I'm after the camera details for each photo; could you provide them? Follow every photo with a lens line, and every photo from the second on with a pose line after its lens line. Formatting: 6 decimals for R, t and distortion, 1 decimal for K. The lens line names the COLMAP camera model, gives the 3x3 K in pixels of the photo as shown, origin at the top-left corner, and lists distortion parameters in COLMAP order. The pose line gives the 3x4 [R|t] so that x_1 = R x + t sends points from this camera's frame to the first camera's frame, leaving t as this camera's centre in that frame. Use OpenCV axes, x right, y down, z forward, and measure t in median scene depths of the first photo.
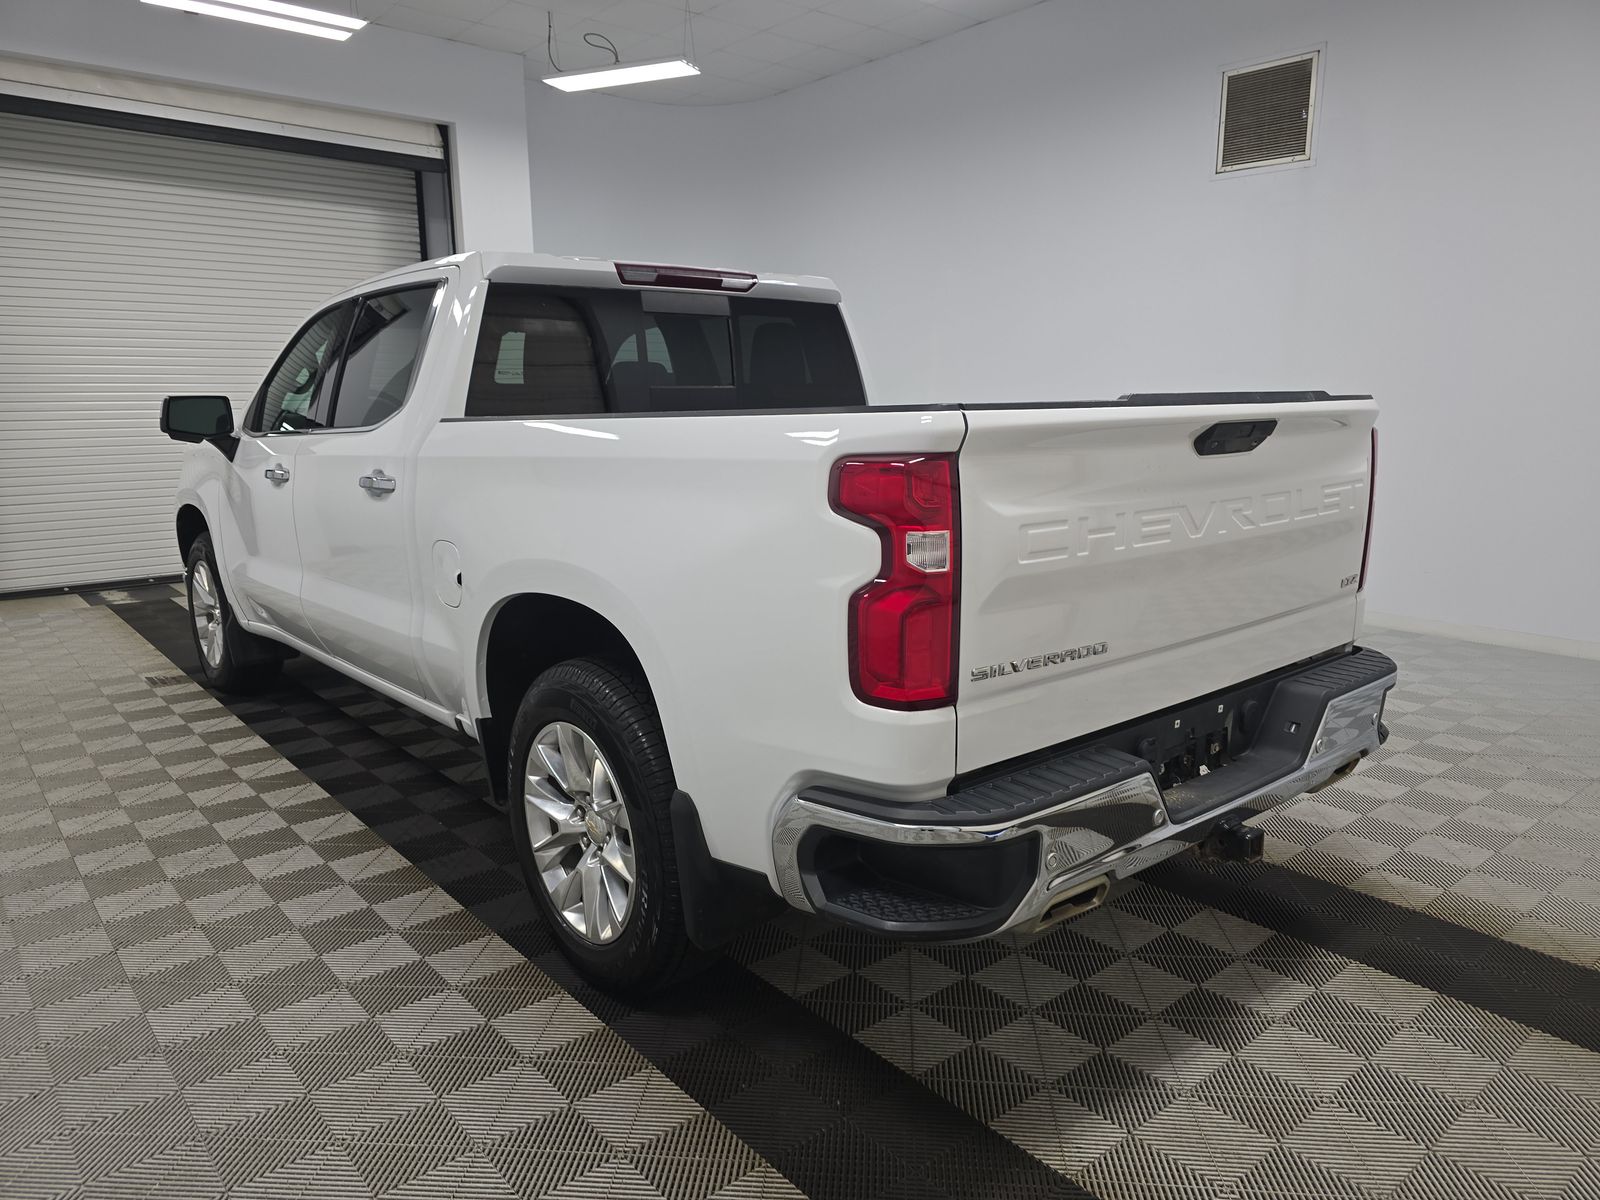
lens RADIAL K [[1071.9, 0, 800.7], [0, 1071.9, 665.3], [0, 0, 1]] dist [0.030739, -0.001319]
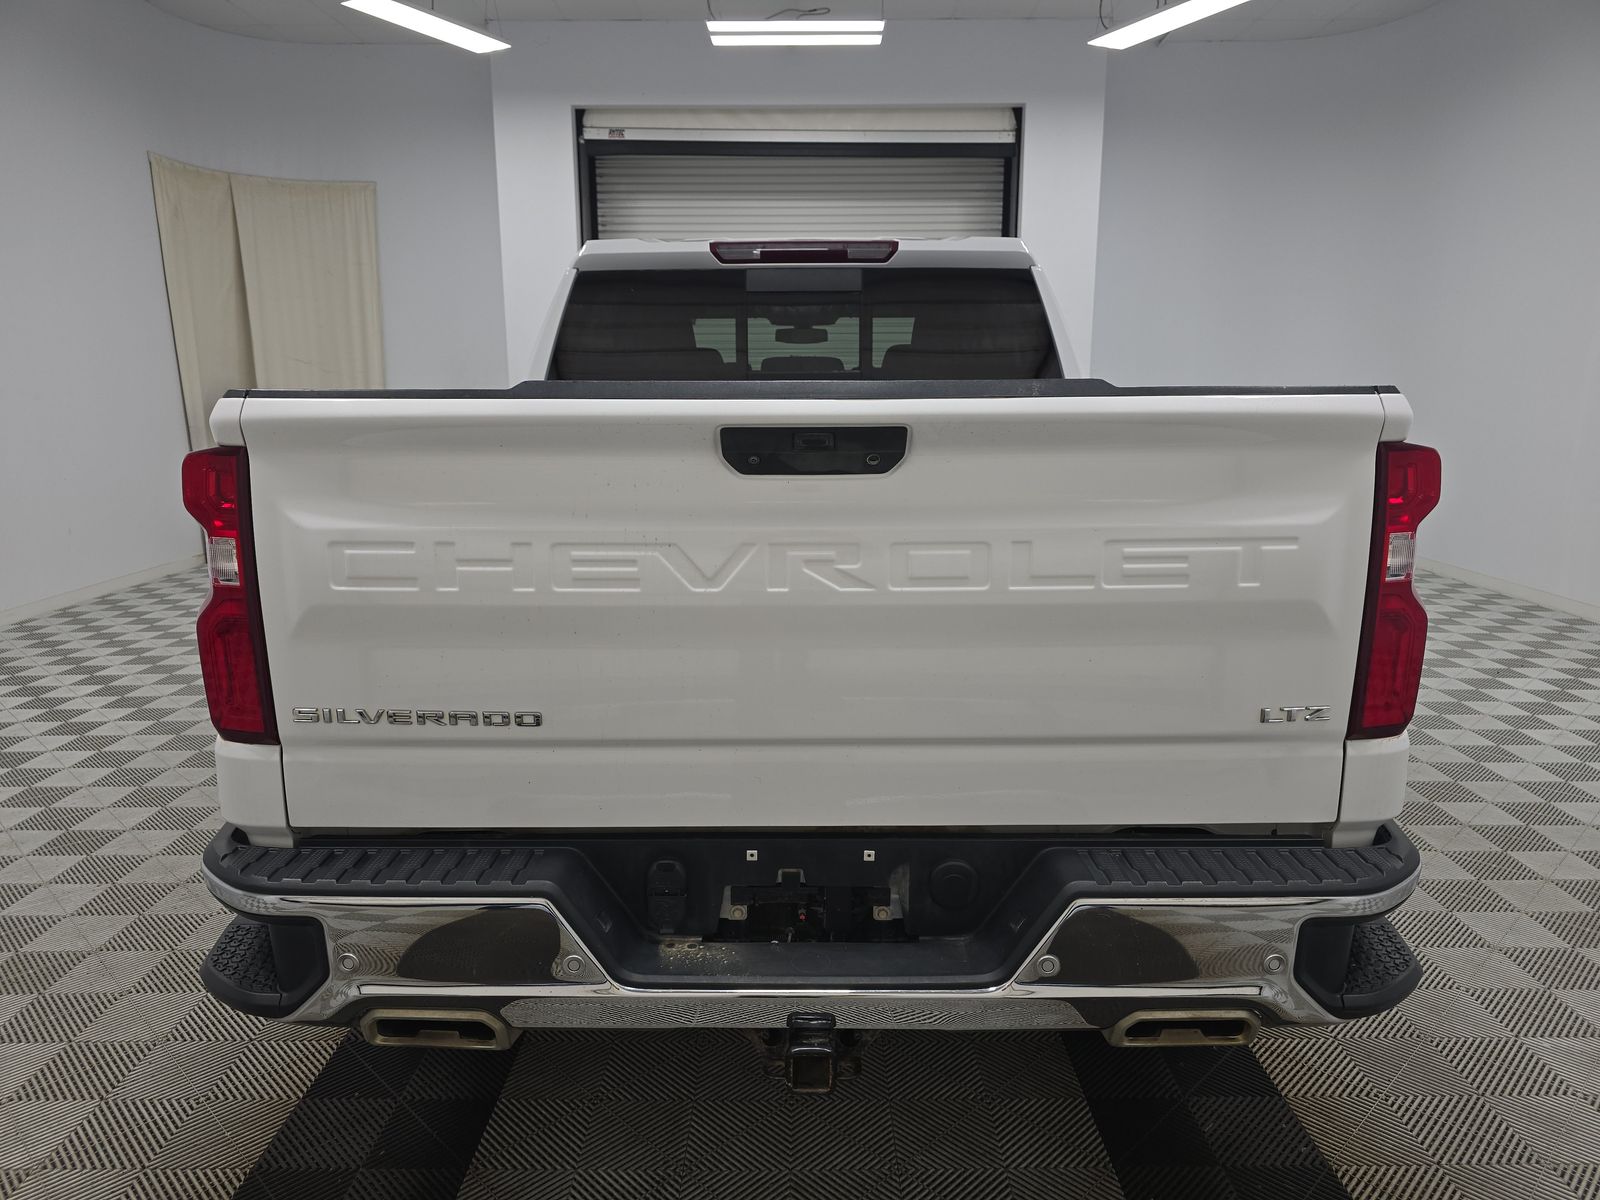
lens RADIAL K [[1071.9, 0, 800.7], [0, 1071.9, 665.3], [0, 0, 1]] dist [0.030739, -0.001319]
pose [[0.761155, 0.167996, -0.626435, 0.543454], [-0.160344, 0.984630, 0.069229, -0.083039], [0.628437, 0.047751, 0.776393, 0.325996]]
